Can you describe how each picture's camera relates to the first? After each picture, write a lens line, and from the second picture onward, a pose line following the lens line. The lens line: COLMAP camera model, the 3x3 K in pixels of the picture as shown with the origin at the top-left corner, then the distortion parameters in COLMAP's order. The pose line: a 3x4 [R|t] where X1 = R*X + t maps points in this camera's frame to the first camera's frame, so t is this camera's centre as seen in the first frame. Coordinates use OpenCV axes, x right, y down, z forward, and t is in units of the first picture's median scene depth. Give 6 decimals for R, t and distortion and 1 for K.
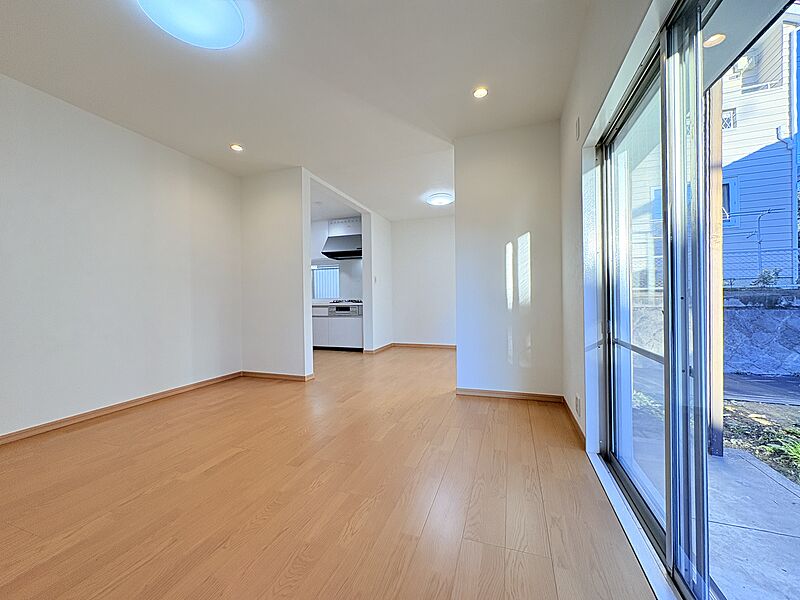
lens RADIAL K [[318.8, 0, 399.9], [0, 318.8, 300.4], [0, 0, 1]] dist [-0.000207, 0.000072]
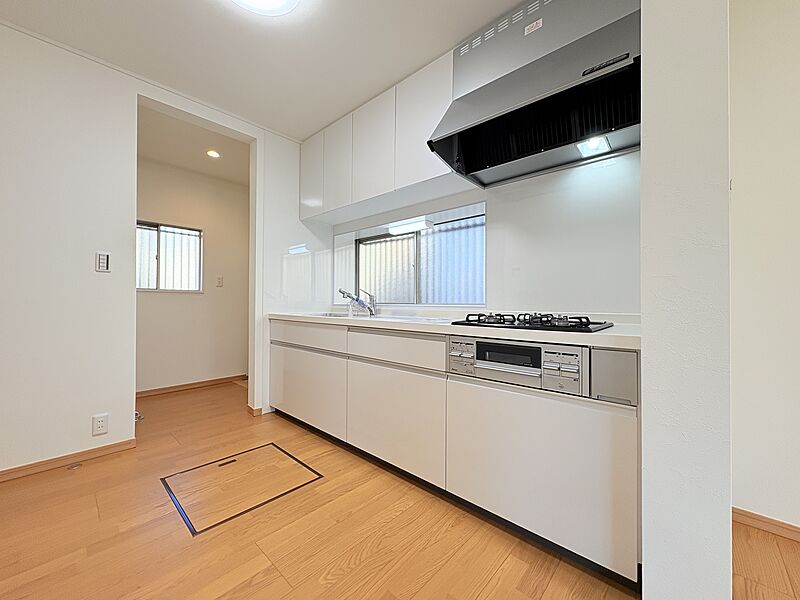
lens RADIAL K [[318.8, 0, 402.0], [0, 318.8, 302.5], [0, 0, 1]] dist [-0.000207, 0.000072]
pose [[0.918034, 0.019327, -0.396031, -0.303886], [-0.024267, 0.999678, -0.007469, -0.013512], [0.395759, 0.016467, 0.918207, 1.455557]]
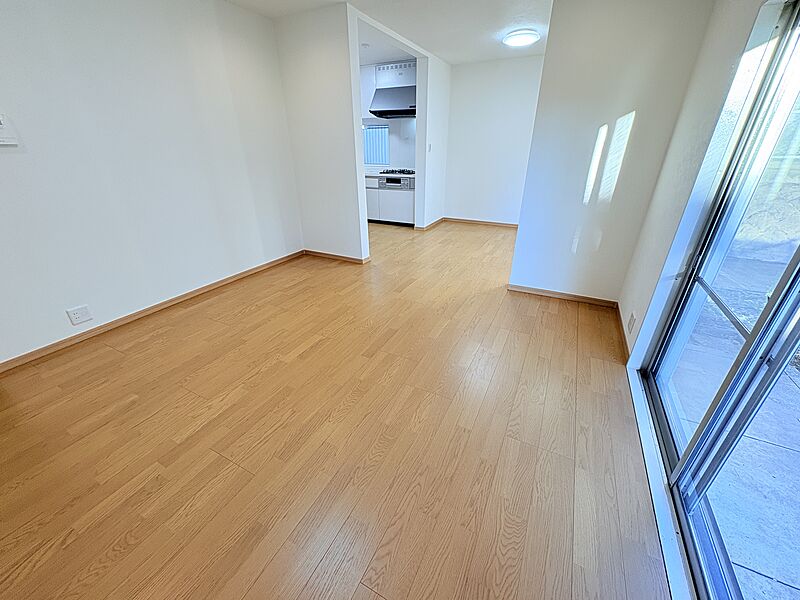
lens RADIAL K [[318.8, 0, 399.3], [0, 318.8, 301.6], [0, 0, 1]] dist [-0.000207, 0.000072]
pose [[0.990276, 0.067596, -0.121588, -0.044560], [-0.007441, 0.898502, 0.438906, -0.127680], [0.138915, -0.433733, 0.890269, 0.009242]]
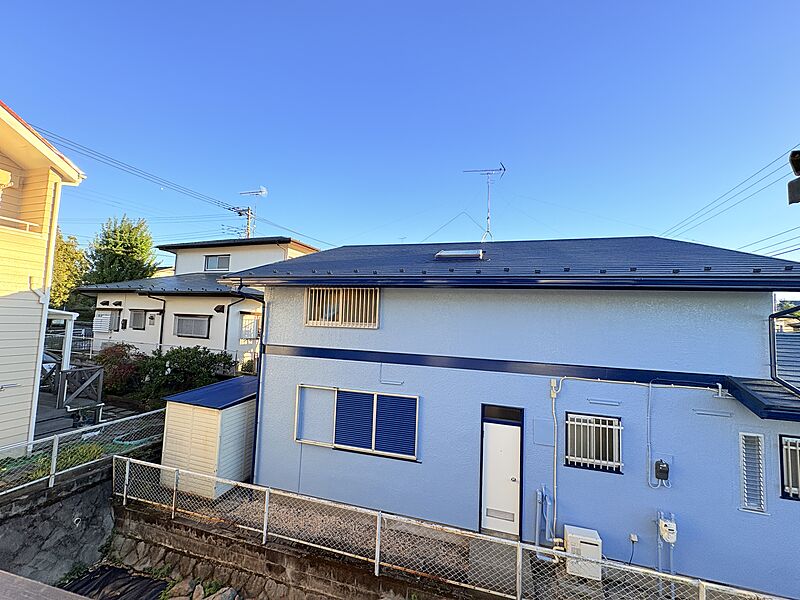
lens RADIAL K [[318.8, 0, 401.4], [0, 318.8, 299.2], [0, 0, 1]] dist [-0.000207, 0.000072]
pose [[-0.113408, 0.070803, 0.991022, 0.427455], [-0.031896, 0.996684, -0.074857, -1.111401], [-0.993036, -0.040099, -0.110774, 0.125369]]
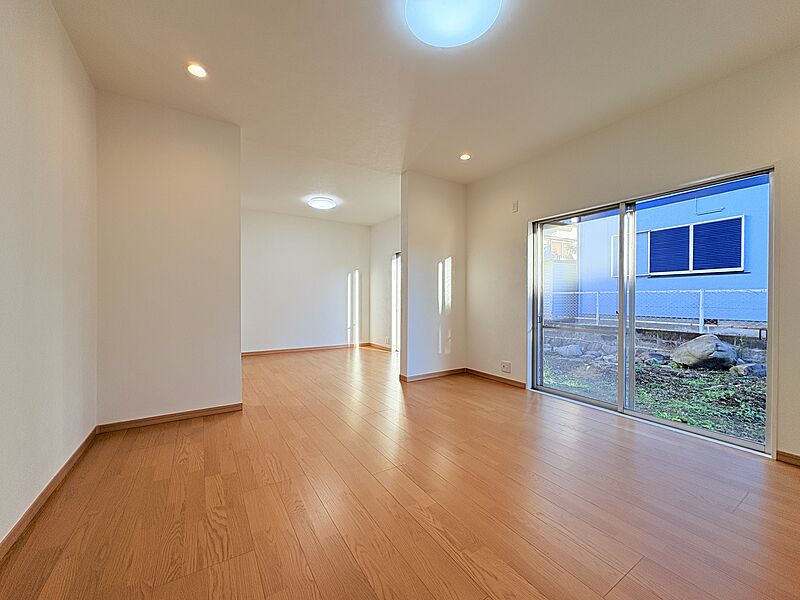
lens RADIAL K [[318.8, 0, 400.6], [0, 318.8, 301.3], [0, 0, 1]] dist [-0.000207, 0.000072]
pose [[0.617700, 0.009002, 0.786363, -0.815674], [-0.010302, 0.999941, -0.003354, -0.008648], [-0.786347, -0.006029, 0.617756, 0.284752]]
